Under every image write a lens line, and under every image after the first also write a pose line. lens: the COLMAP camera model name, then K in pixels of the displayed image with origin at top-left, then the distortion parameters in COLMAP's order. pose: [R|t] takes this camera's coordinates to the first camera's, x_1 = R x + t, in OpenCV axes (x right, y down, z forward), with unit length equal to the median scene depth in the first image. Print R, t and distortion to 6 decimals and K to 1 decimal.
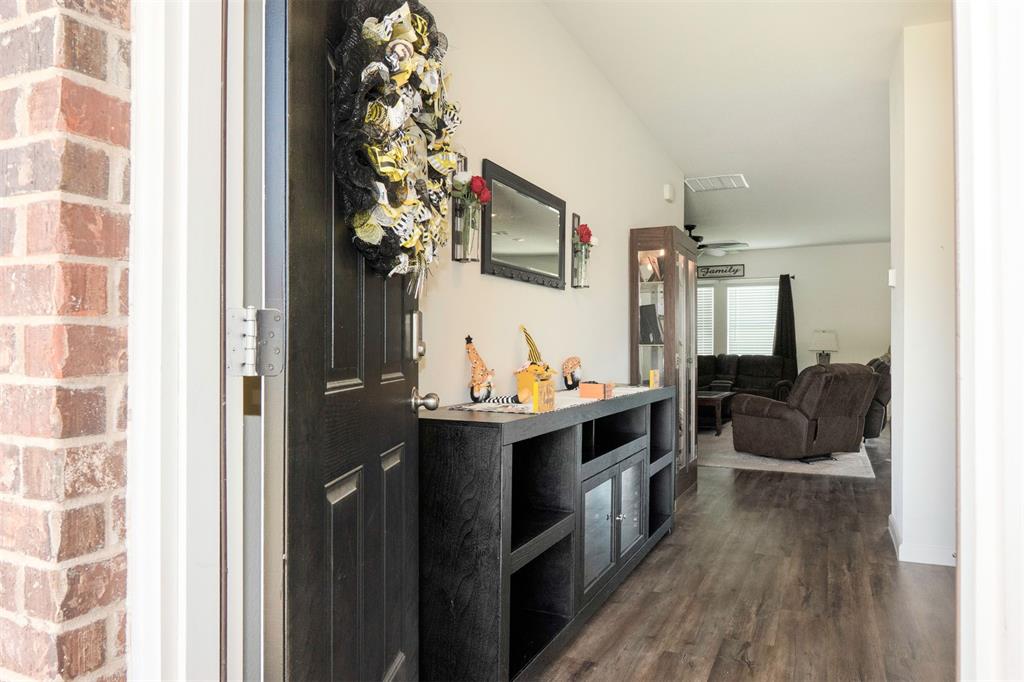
lens RADIAL K [[708.5, 0, 511.1], [0, 708.5, 343.7], [0, 0, 1]] dist [-0.006471, -0.002203]
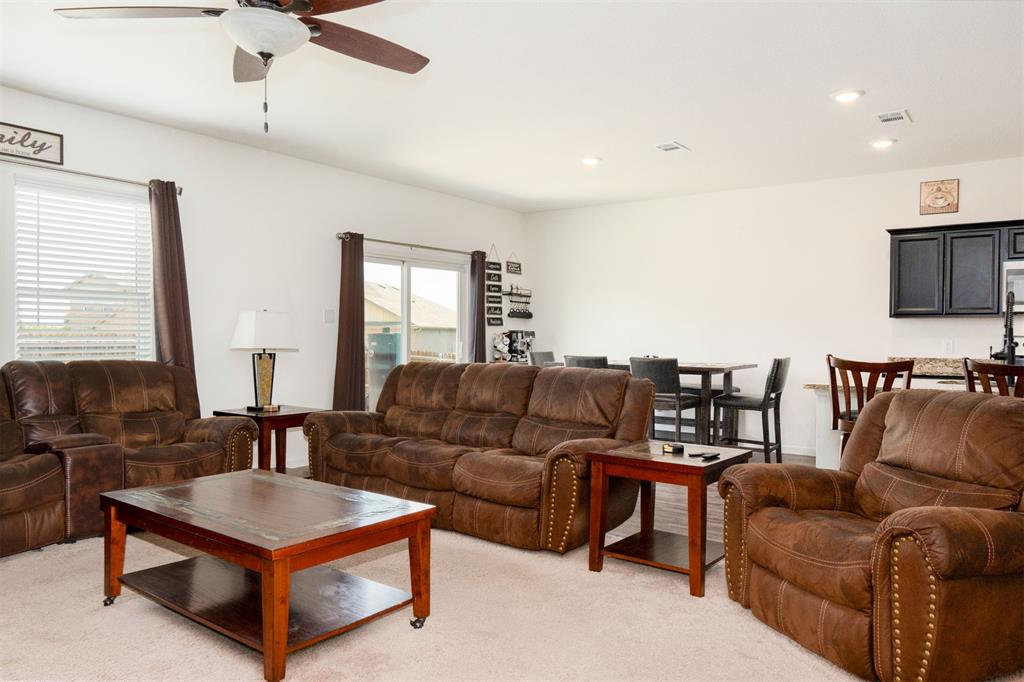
lens RADIAL K [[702.2, 0, 510.4], [0, 702.2, 337.6], [0, 0, 1]] dist [-0.002022, -0.002716]
pose [[0.201415, -0.000302, 0.979506, -0.037005], [-0.014677, 0.999887, 0.003327, -0.011307], [-0.979396, -0.015046, 0.201387, 2.682182]]
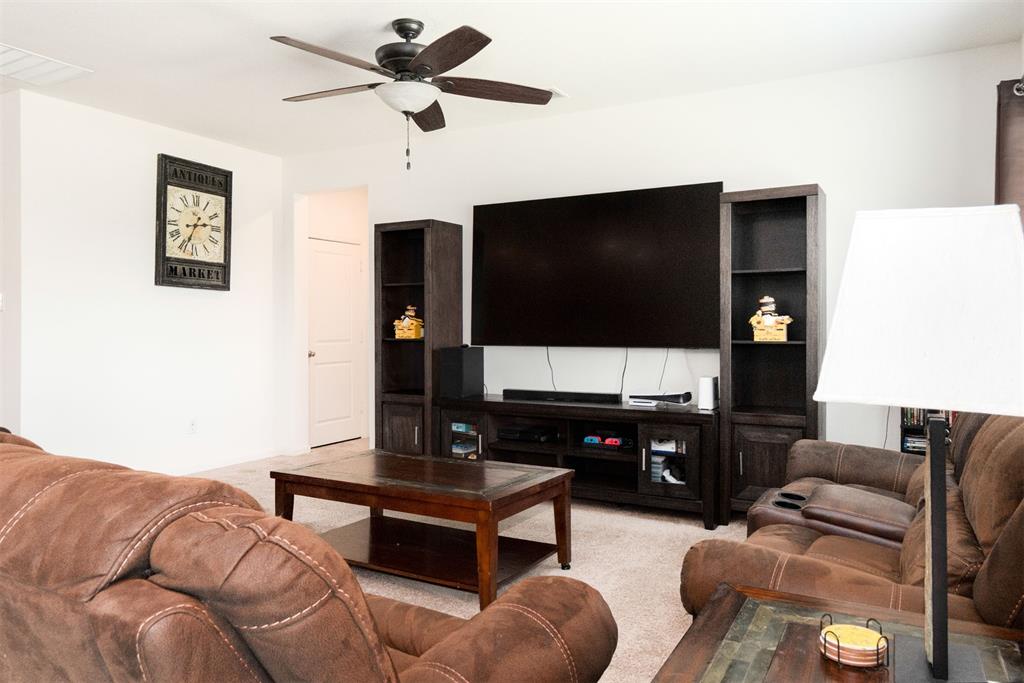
lens RADIAL K [[720.3, 0, 508.9], [0, 720.3, 326.9], [0, 0, 1]] dist [-0.000590, -0.000265]
pose [[-0.075684, -0.005838, -0.997115, 2.045961], [0.008221, 0.999945, -0.006478, 0.003953], [0.997098, -0.008688, -0.075631, 3.467274]]
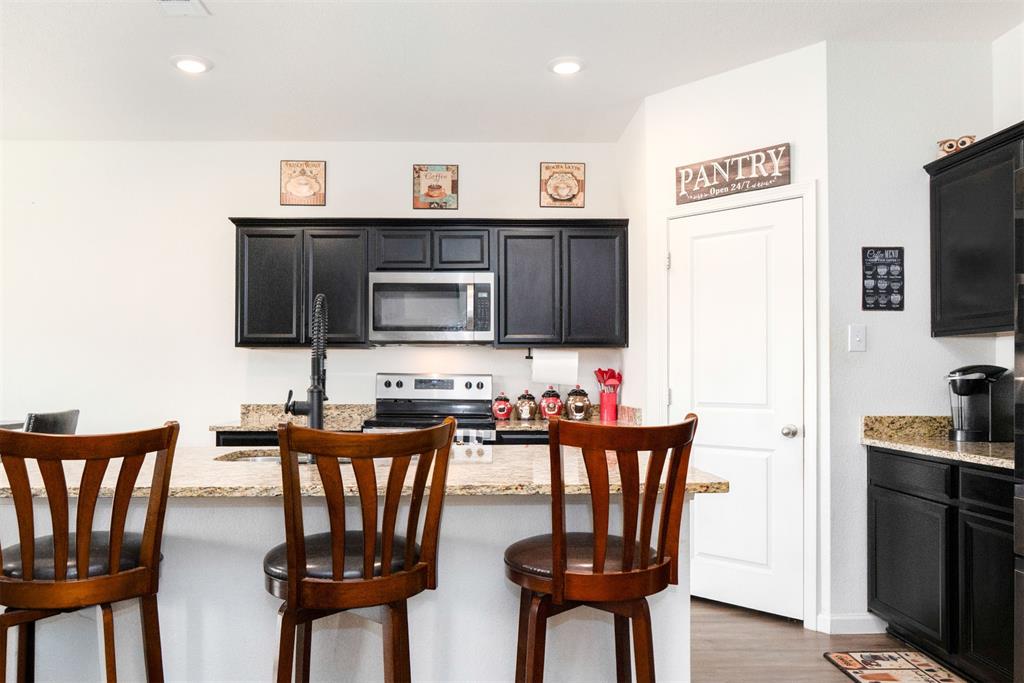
lens RADIAL K [[720.8, 0, 474.9], [0, 720.8, 370.9], [0, 0, 1]] dist [-0.003087, -0.001354]
pose [[-0.423641, 0.009164, 0.905784, 0.723037], [-0.007215, 0.999883, -0.013491, -0.015477], [-0.905802, -0.012251, -0.423525, 2.158956]]
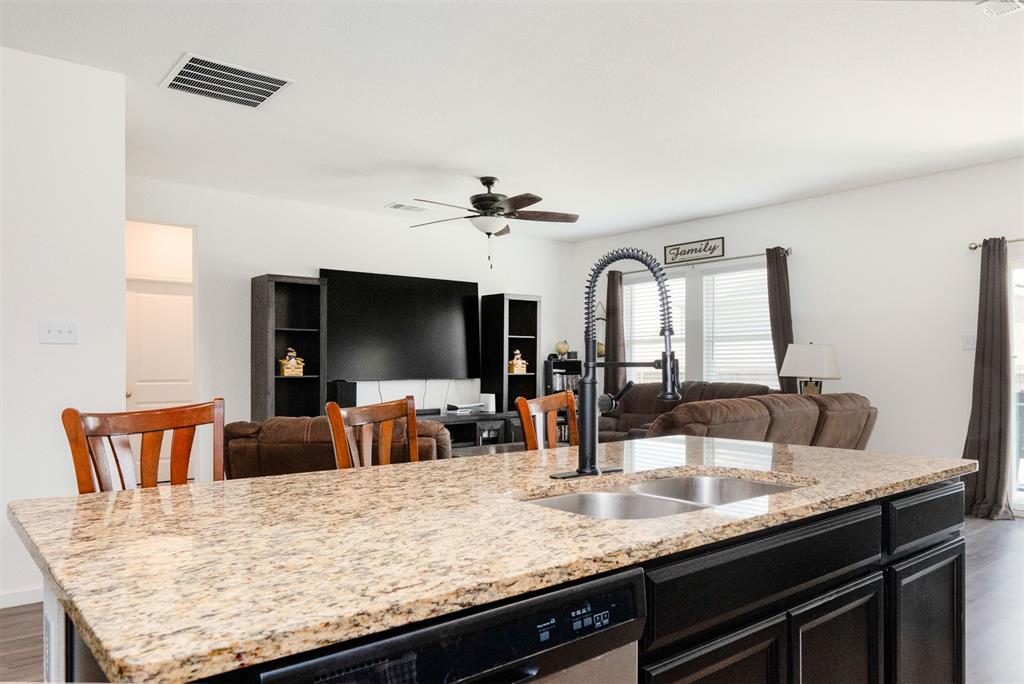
lens RADIAL K [[716.1, 0, 509.2], [0, 716.1, 369.7], [0, 0, 1]] dist [-0.000809, 0.000168]
pose [[0.898960, -0.000785, -0.438030, 1.741713], [0.007222, 0.999889, 0.013030, -0.022548], [0.437971, -0.014877, 0.898866, 1.412715]]
